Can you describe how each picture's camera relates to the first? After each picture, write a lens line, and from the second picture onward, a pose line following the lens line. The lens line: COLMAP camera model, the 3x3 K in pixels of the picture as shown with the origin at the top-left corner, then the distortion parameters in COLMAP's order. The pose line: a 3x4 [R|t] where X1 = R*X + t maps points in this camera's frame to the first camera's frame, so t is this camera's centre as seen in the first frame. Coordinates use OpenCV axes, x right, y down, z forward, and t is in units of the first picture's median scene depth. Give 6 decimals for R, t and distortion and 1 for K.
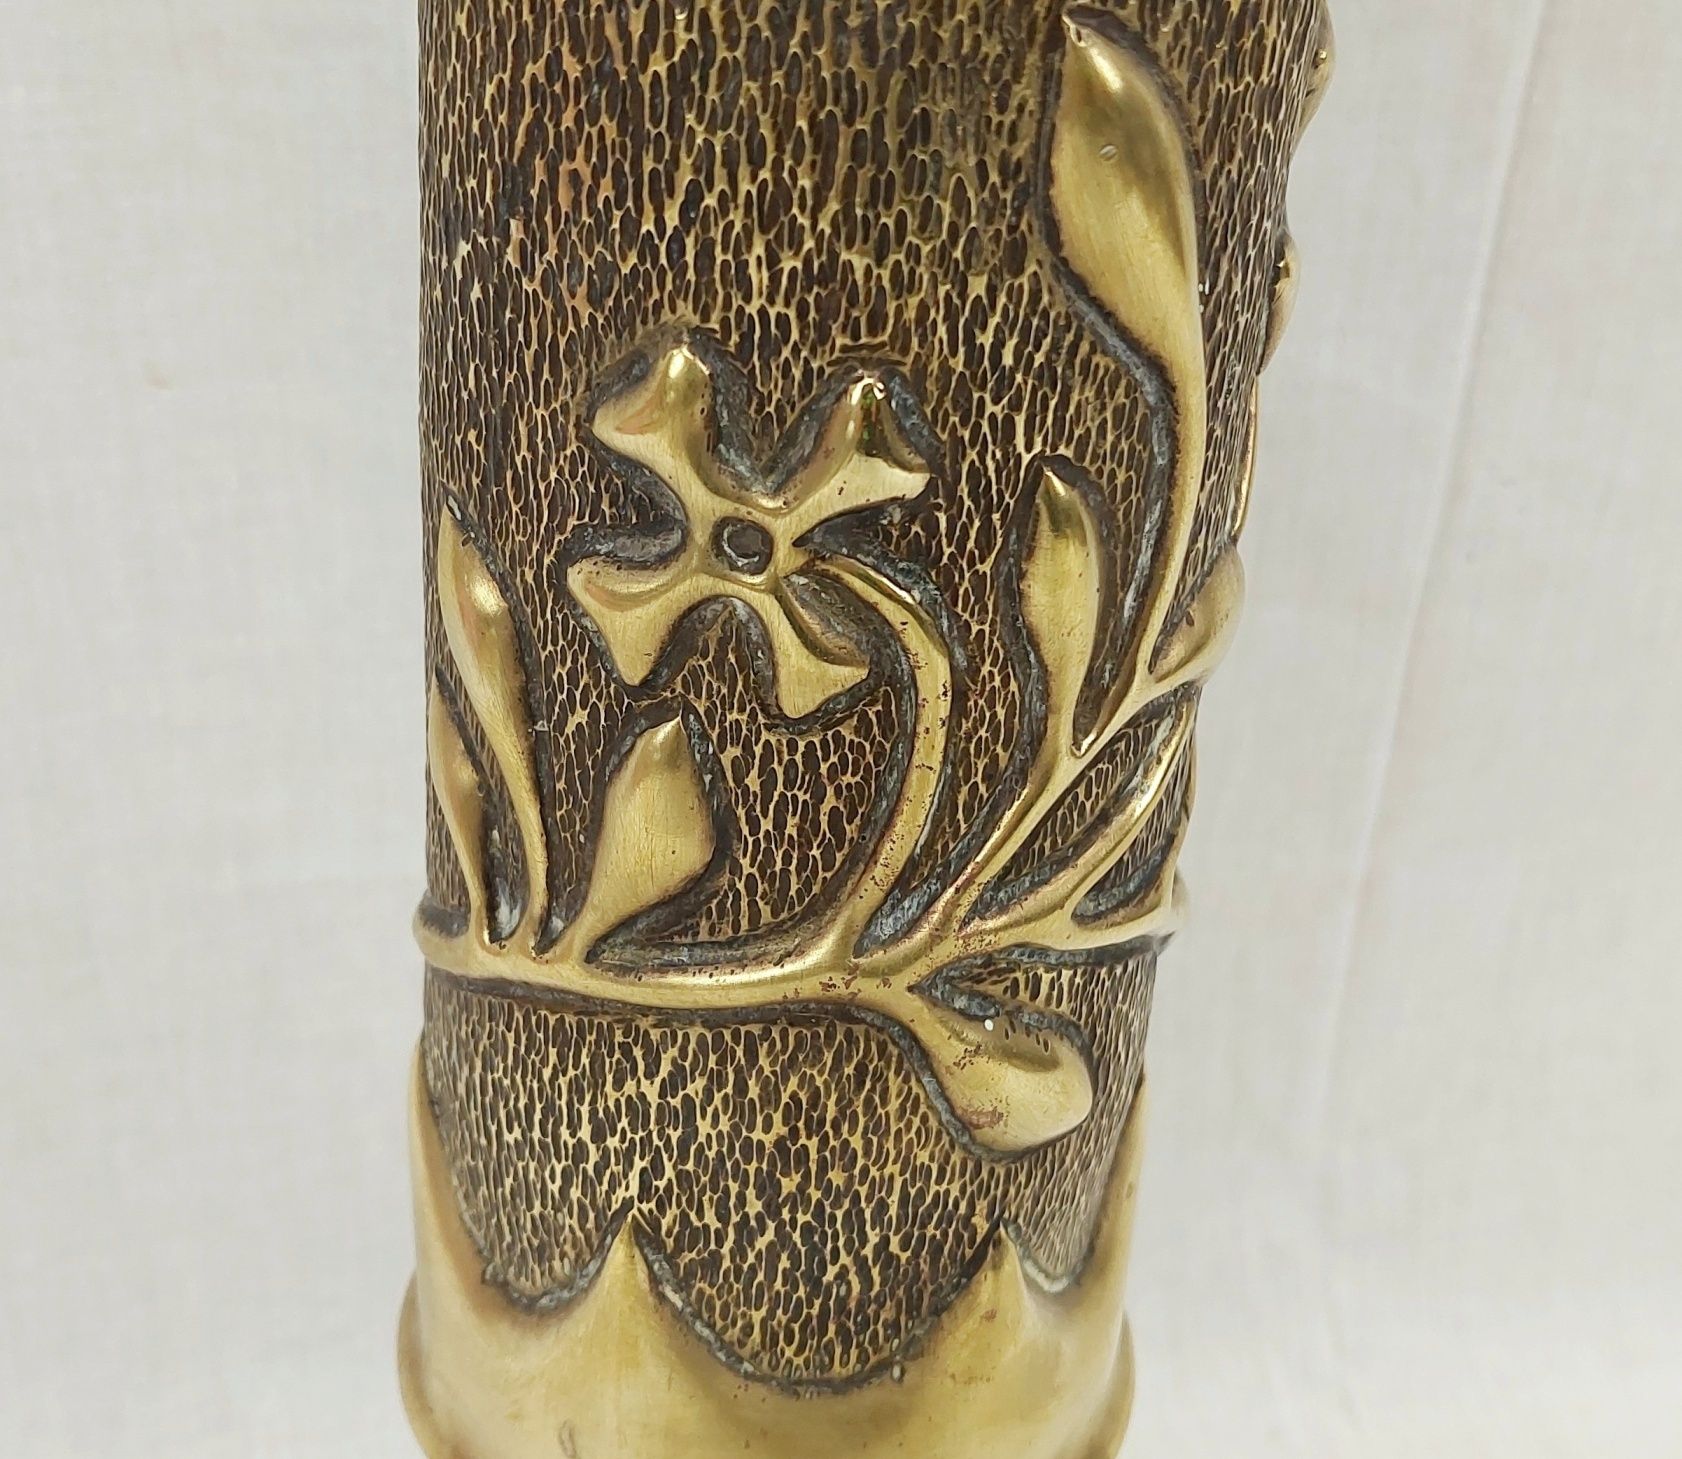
lens RADIAL K [[2419.7, 0, 841.0], [0, 2419.7, 729.5], [0, 0, 1]] dist [0.061627, -0.043782]
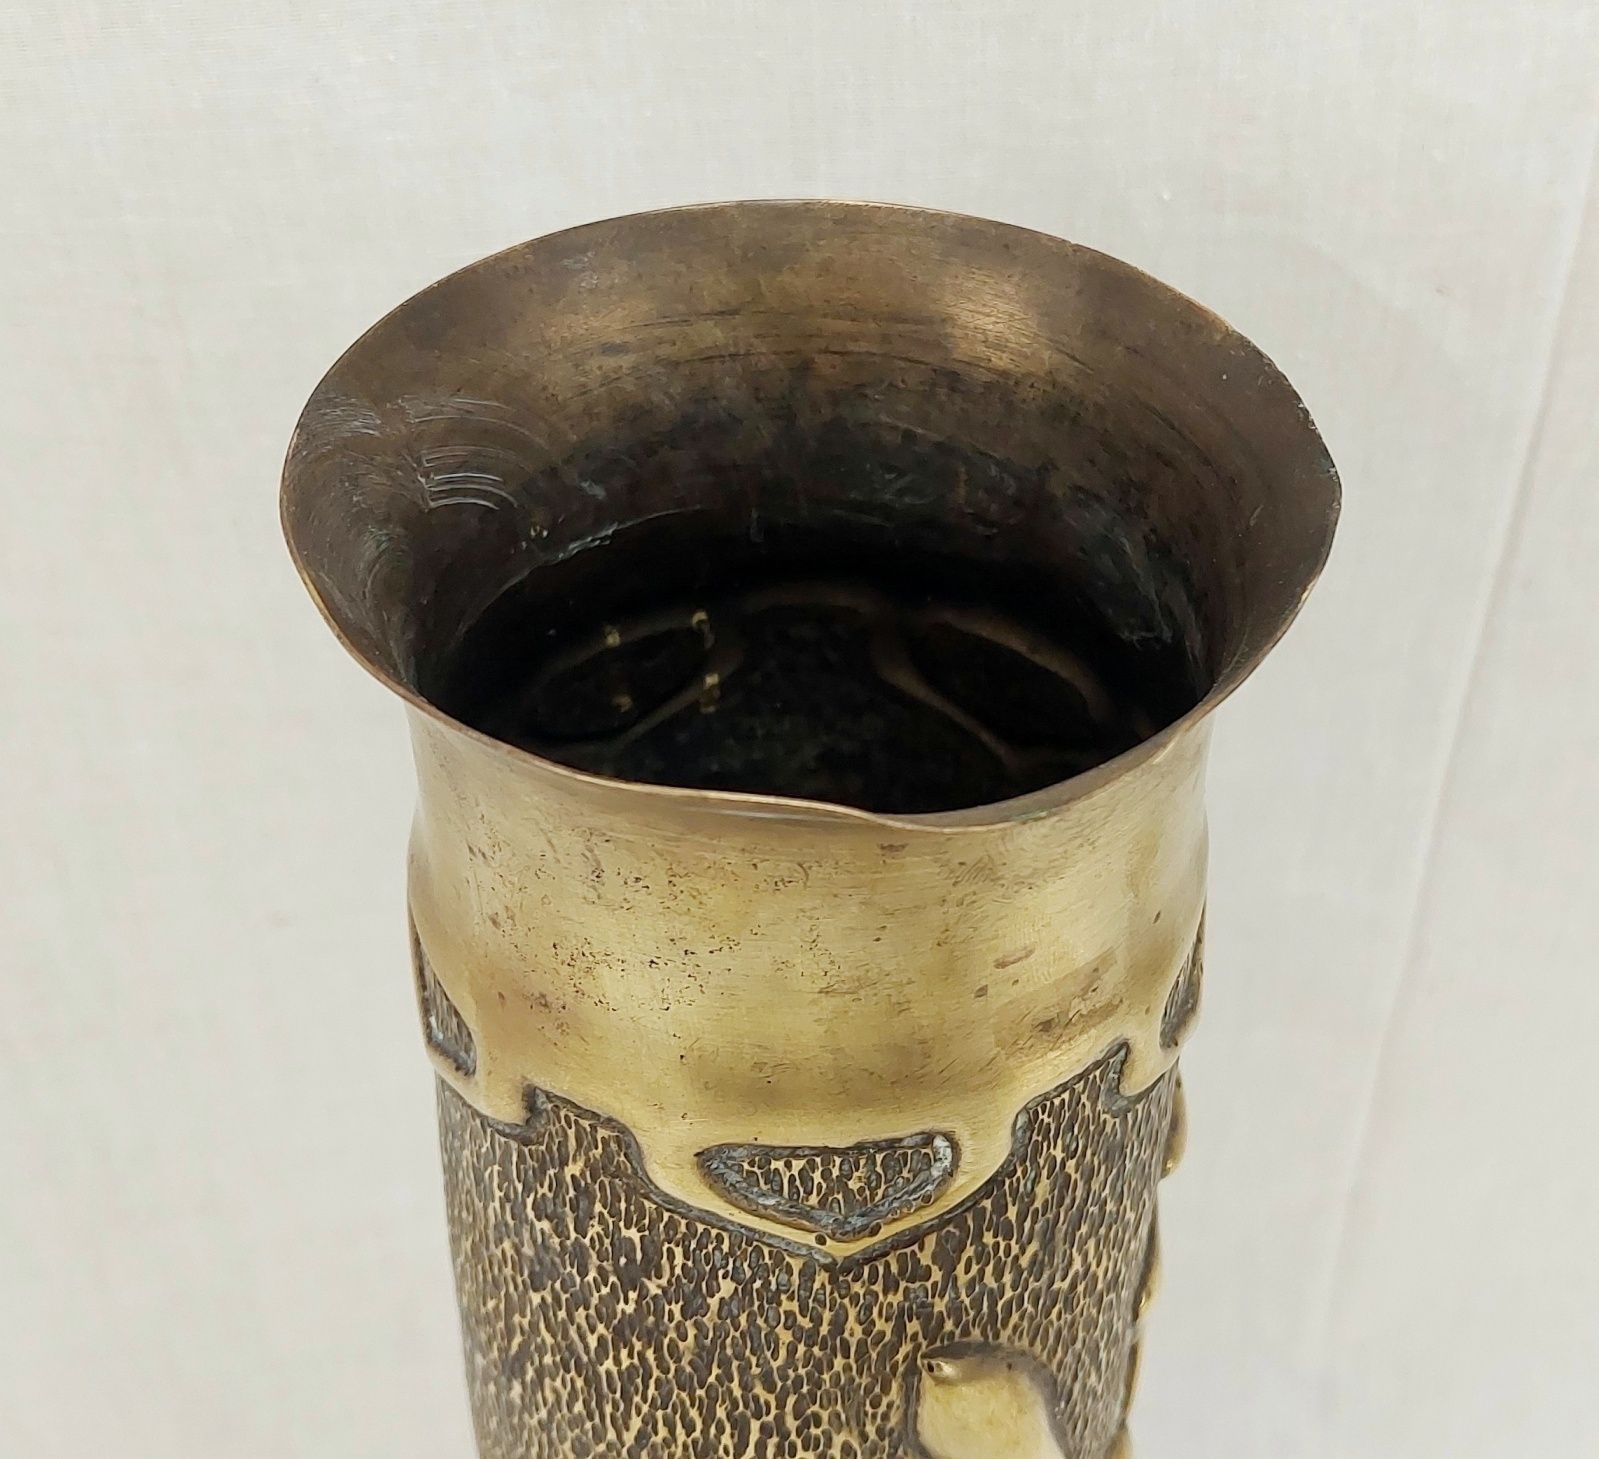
lens RADIAL K [[2417.4, 0, 799.5], [0, 2417.4, 729.5], [0, 0, 1]] dist [0.108657, 0.003458]
pose [[0.995833, -0.007796, -0.090862, 0.133022], [0.026090, 0.979052, 0.201934, -0.788715], [0.087385, -0.203463, 0.975175, -0.172850]]
